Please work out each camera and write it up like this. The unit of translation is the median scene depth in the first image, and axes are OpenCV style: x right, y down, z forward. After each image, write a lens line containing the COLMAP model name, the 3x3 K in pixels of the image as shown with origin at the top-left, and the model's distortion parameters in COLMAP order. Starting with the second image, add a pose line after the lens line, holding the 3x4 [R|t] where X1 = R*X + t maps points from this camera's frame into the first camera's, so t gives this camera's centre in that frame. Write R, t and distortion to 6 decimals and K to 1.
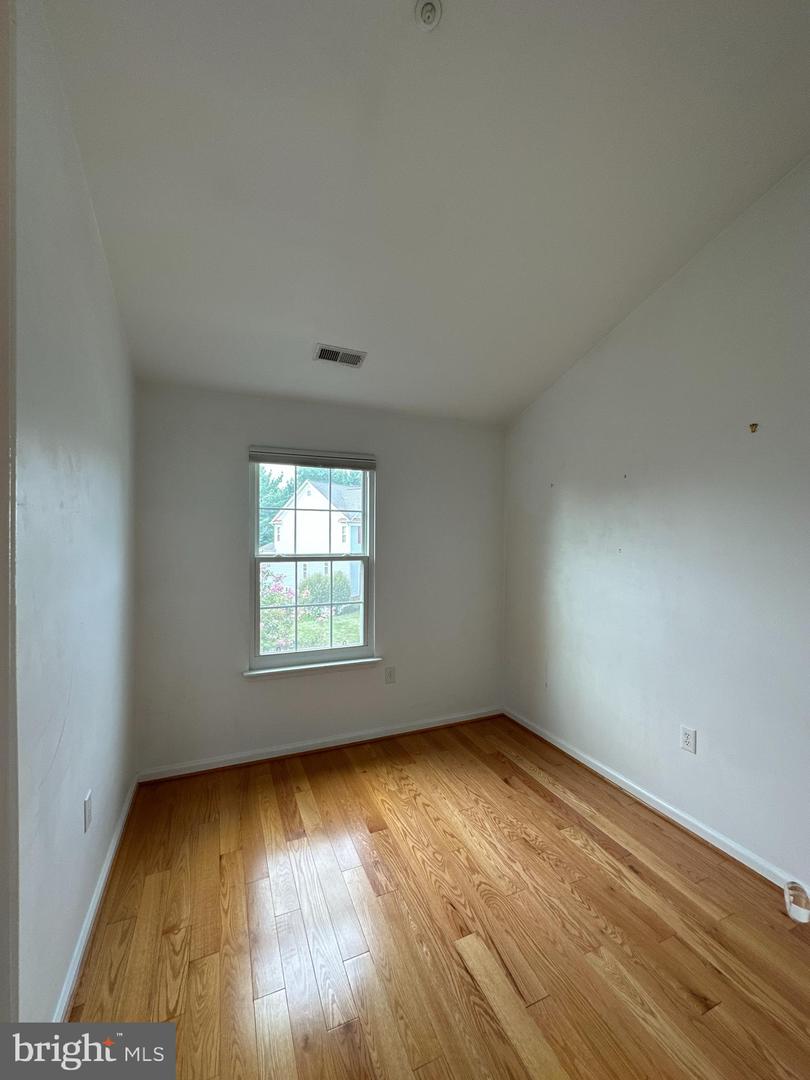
lens RADIAL K [[432.7, 0, 400.6], [0, 432.7, 536.7], [0, 0, 1]] dist [-0.006035, 0.000906]
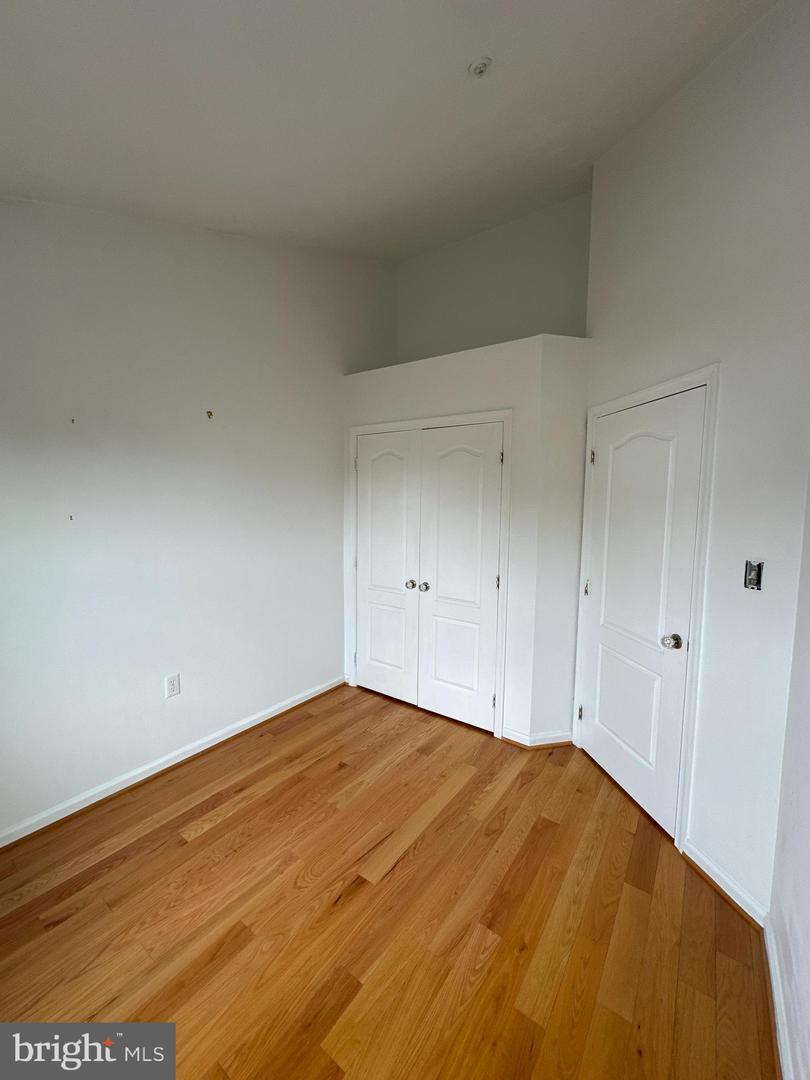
lens RADIAL K [[432.7, 0, 406.7], [0, 432.7, 536.8], [0, 0, 1]] dist [-0.006035, 0.000906]
pose [[-0.524202, -0.085962, 0.847244, -0.618450], [-0.008928, 0.995392, 0.095470, -0.018720], [-0.851547, 0.042481, -0.522554, 1.200111]]
